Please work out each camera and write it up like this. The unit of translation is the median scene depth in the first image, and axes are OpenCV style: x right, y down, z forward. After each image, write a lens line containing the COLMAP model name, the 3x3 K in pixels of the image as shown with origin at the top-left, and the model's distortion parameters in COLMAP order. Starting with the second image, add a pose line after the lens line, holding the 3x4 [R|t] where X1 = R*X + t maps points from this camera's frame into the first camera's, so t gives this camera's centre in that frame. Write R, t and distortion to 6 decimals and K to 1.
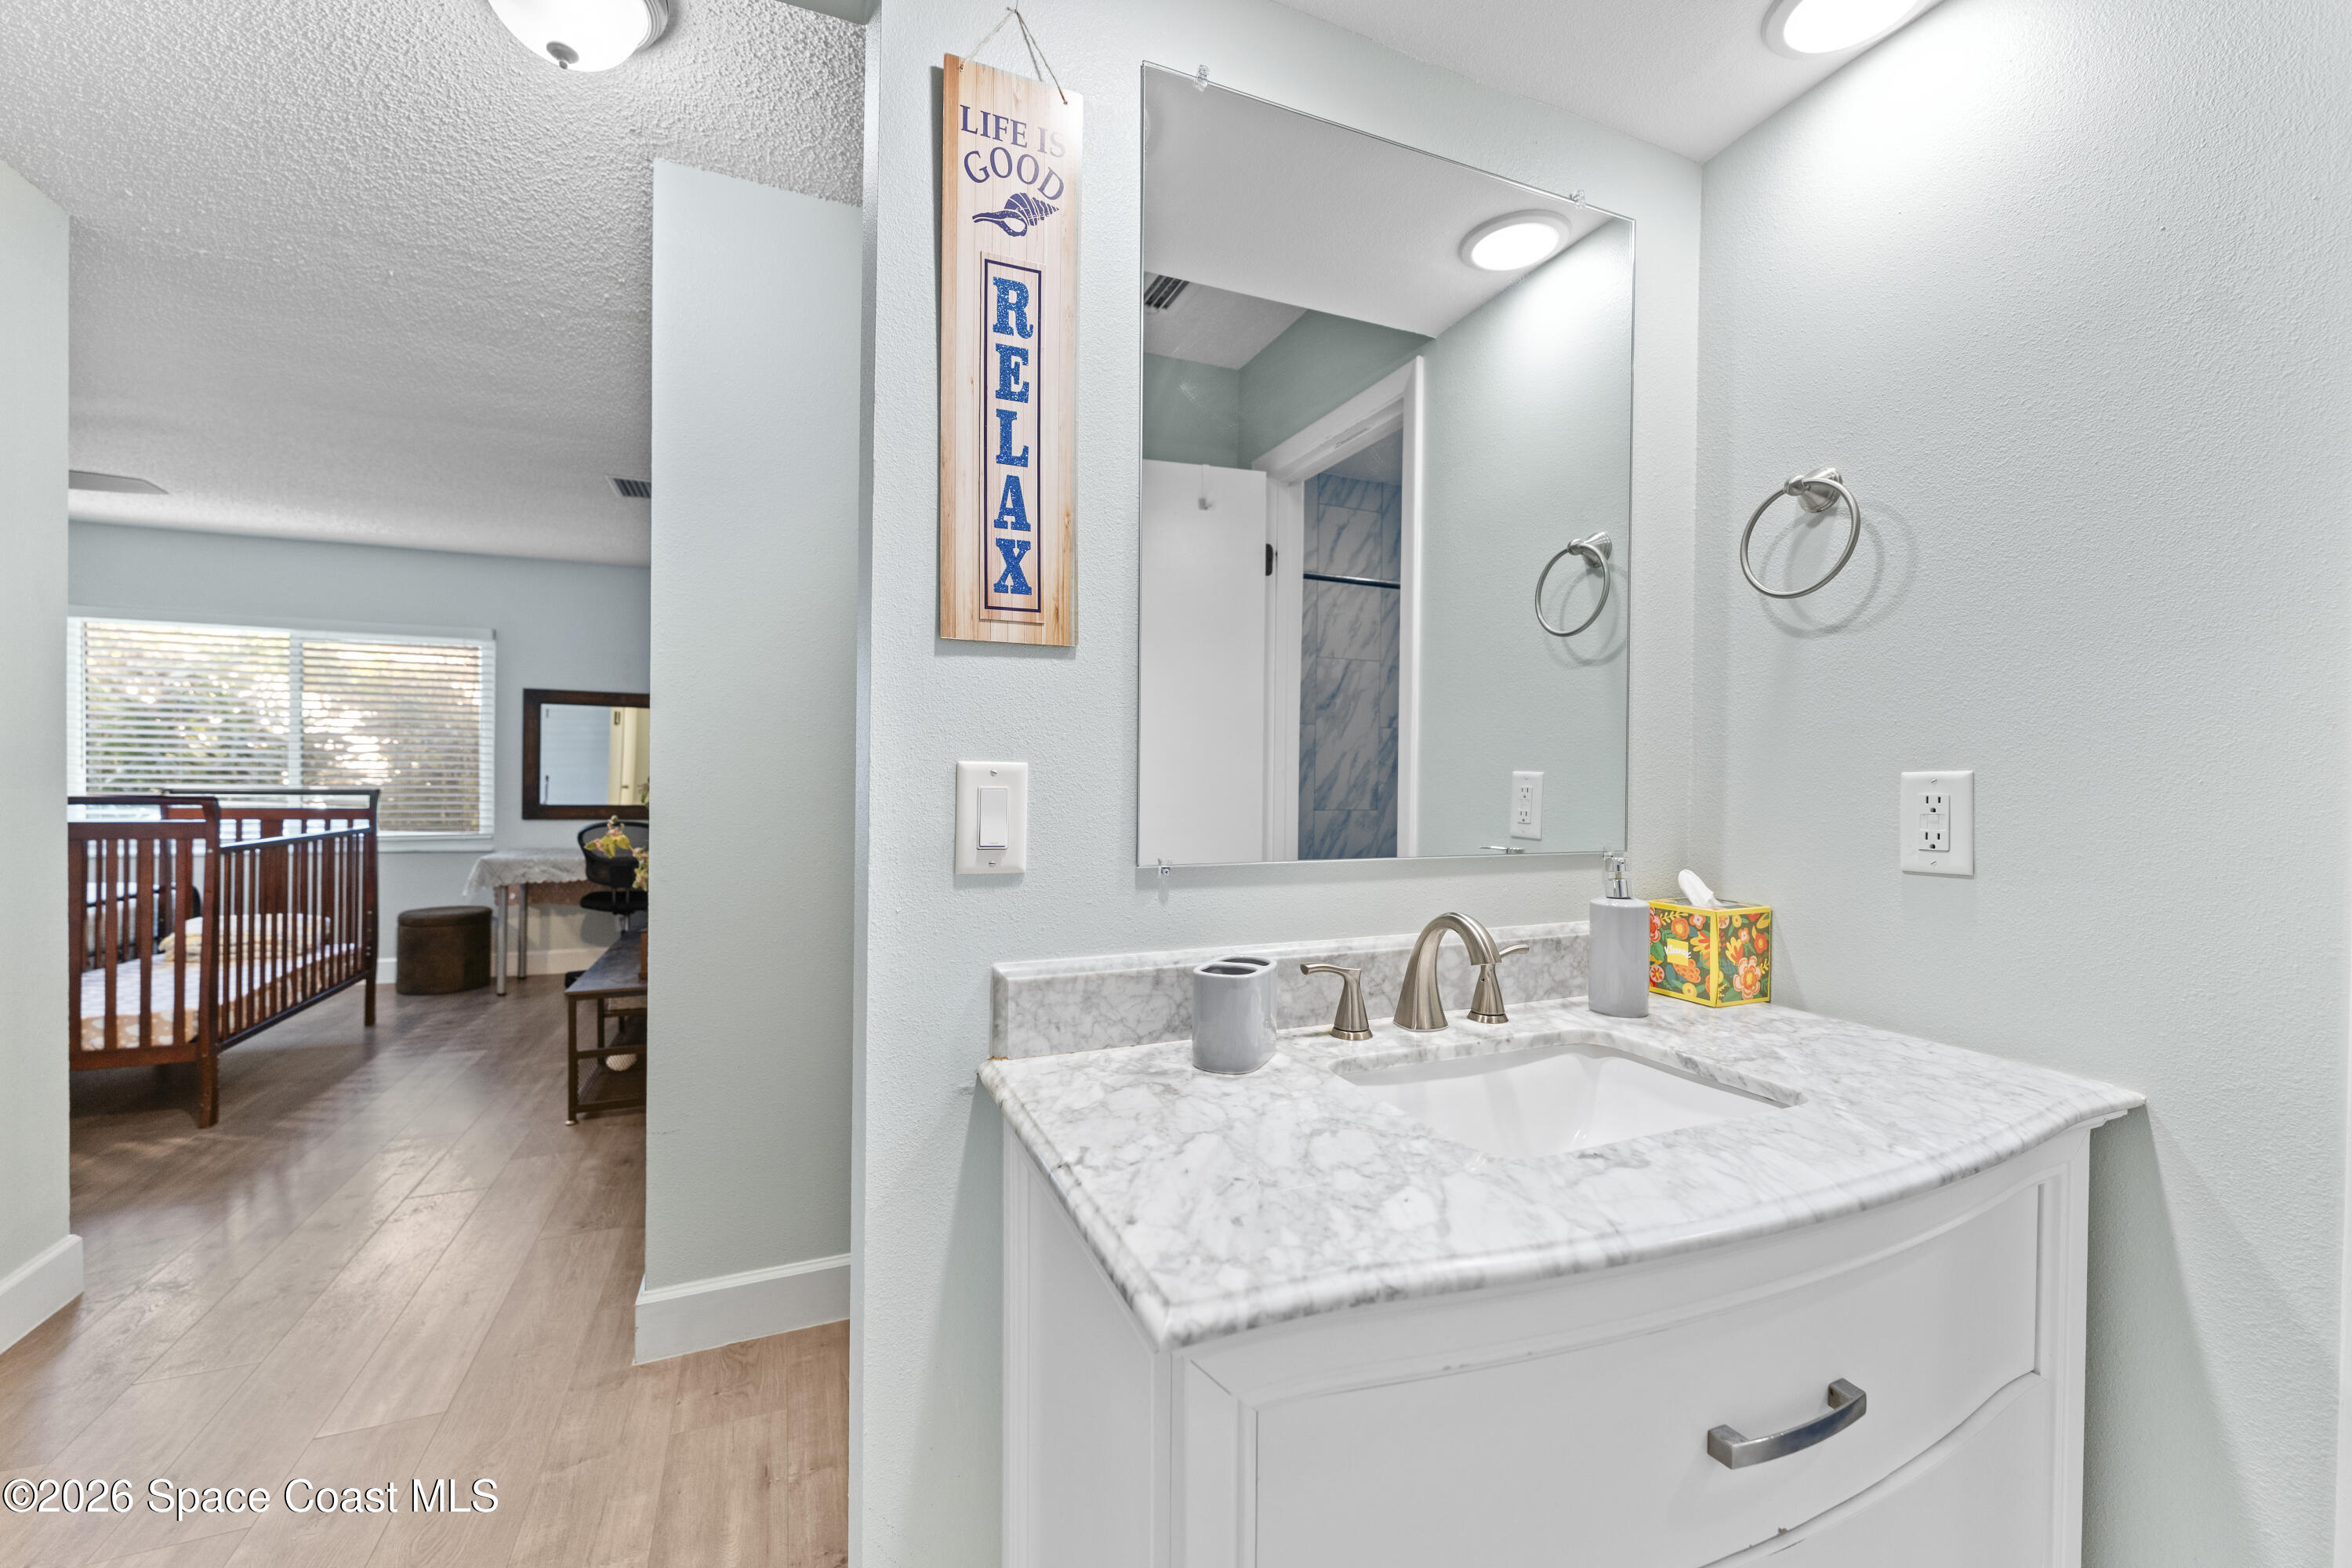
lens RADIAL K [[946.6, 0, 1172.3], [0, 946.6, 778.2], [0, 0, 1]] dist [0.000066, 0.000020]
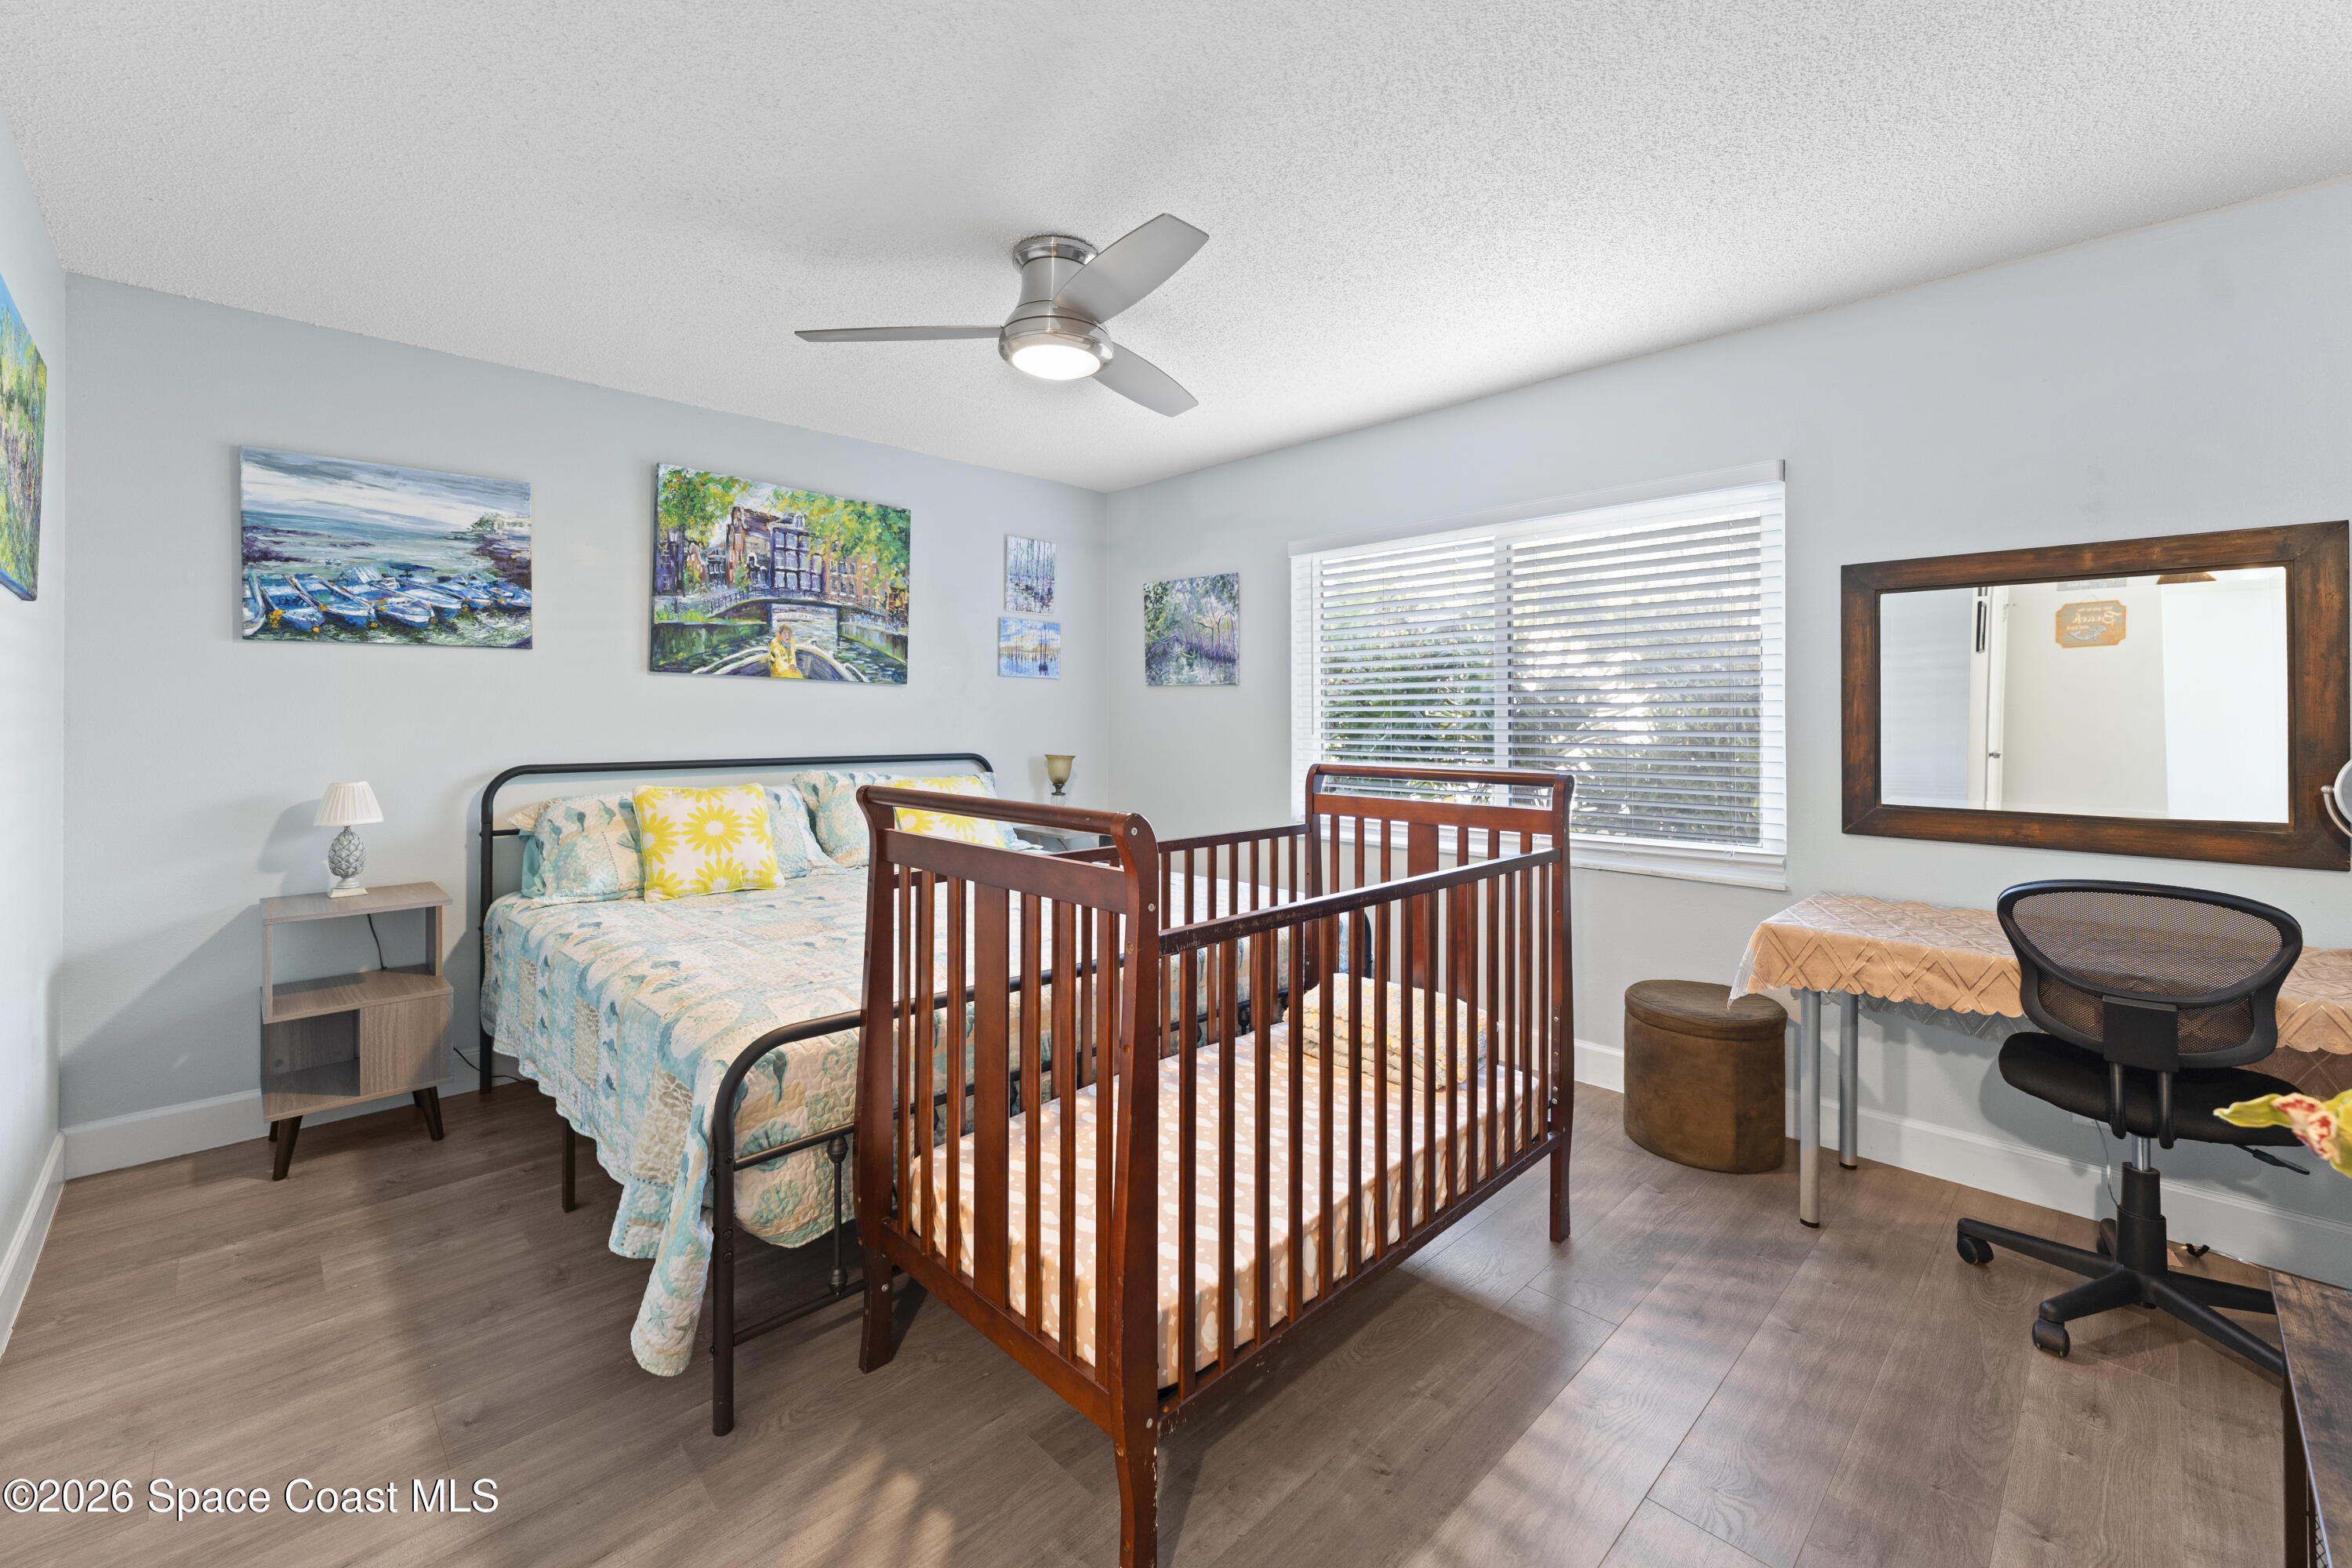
lens RADIAL K [[950.4, 0, 1175.6], [0, 950.4, 715.8], [0, 0, 1]] dist [0.000396, 0.000045]
pose [[0.373469, -0.018184, -0.927465, -0.373566], [0.002105, 0.999822, -0.018755, -0.008846], [0.927640, 0.005052, 0.373440, 0.516229]]
